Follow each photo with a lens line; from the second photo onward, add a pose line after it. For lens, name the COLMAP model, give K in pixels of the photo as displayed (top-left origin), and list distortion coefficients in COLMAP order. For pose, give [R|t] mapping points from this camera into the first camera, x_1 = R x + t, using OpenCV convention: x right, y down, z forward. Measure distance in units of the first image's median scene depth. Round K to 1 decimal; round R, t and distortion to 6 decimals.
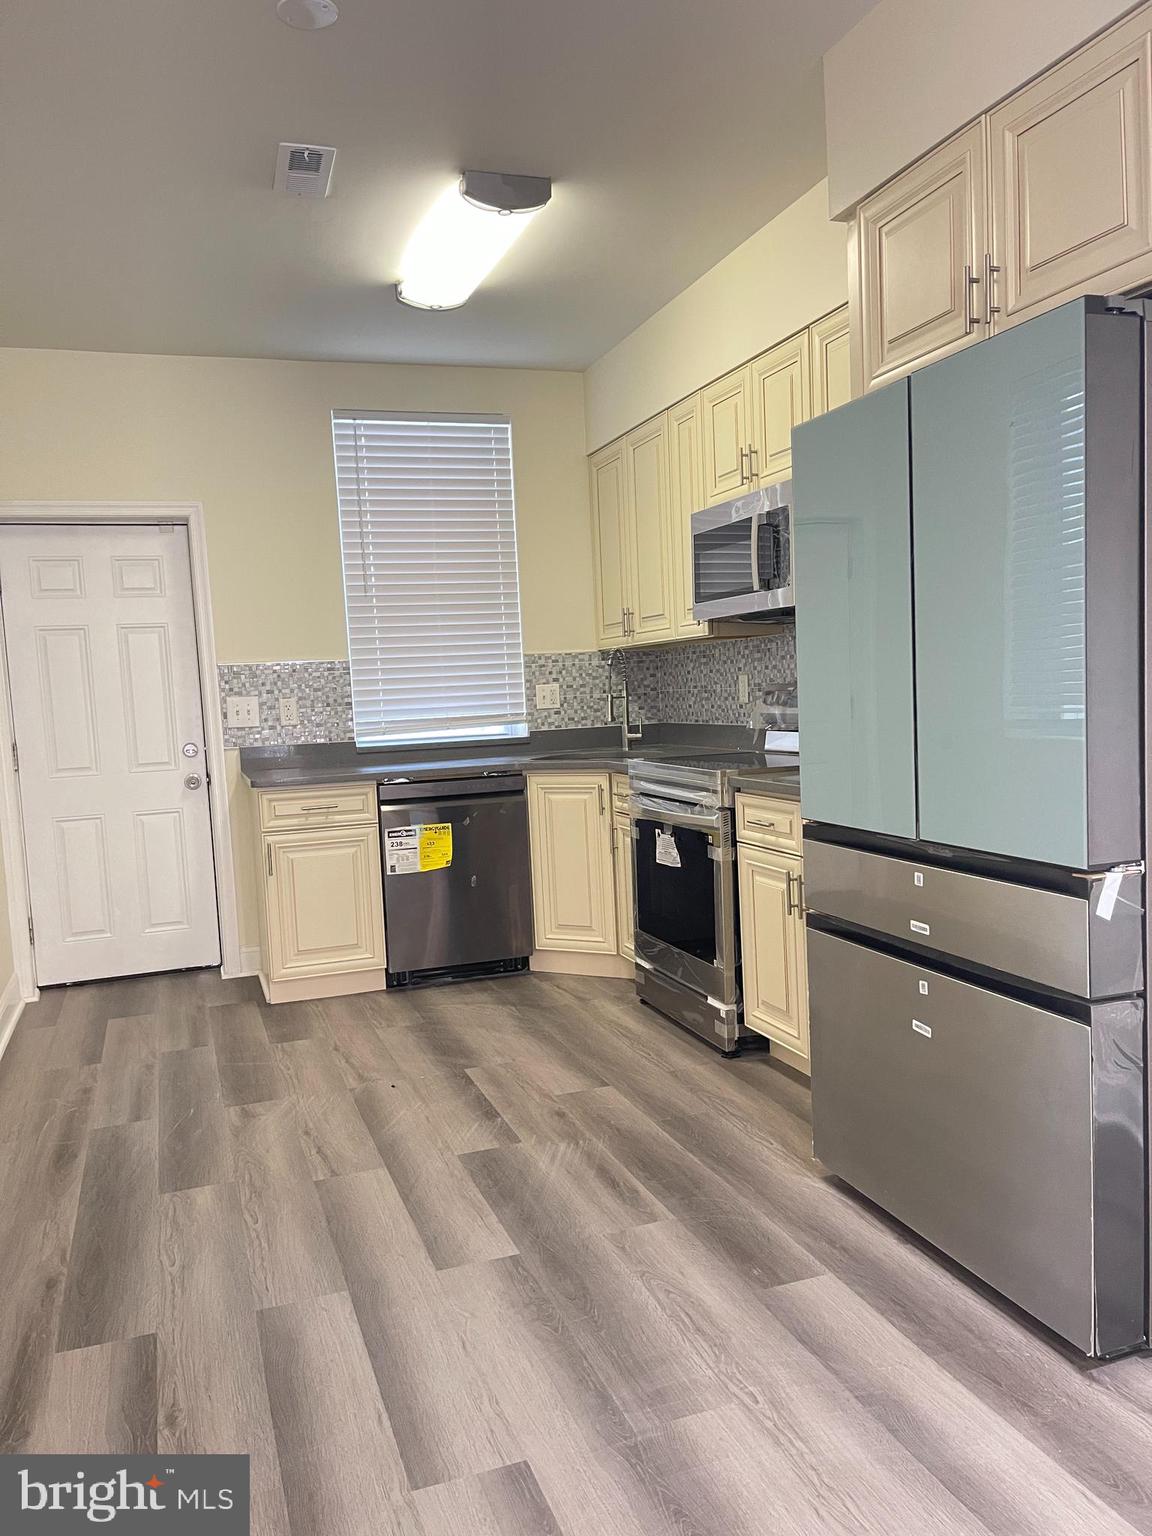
lens RADIAL K [[1141.4, 0, 570.7], [0, 1141.4, 781.7], [0, 0, 1]] dist [0.081933, -0.082791]
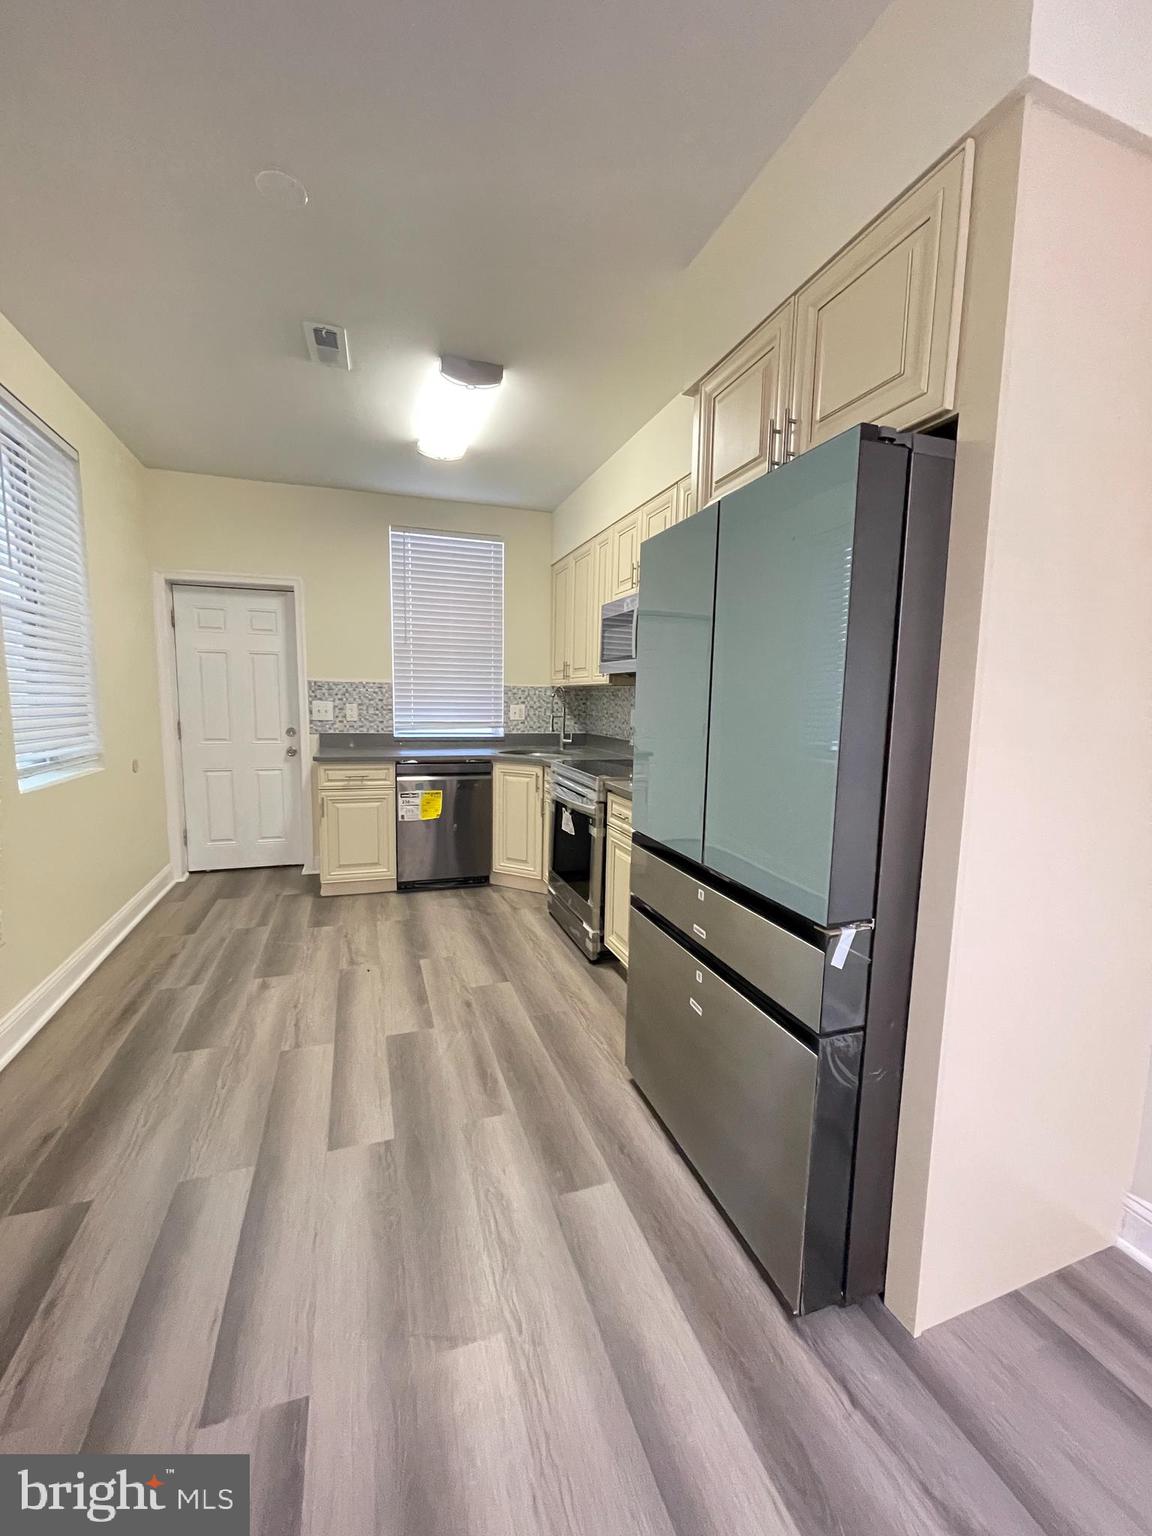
lens RADIAL K [[609.5, 0, 576.0], [0, 609.5, 768.0], [0, 0, 1]] dist [0.000031, 0.000008]
pose [[0.997711, 0.066932, 0.009657, 0.088180], [-0.067197, 0.997275, 0.030448, -0.041364], [-0.007593, -0.031028, 0.999490, 0.194244]]
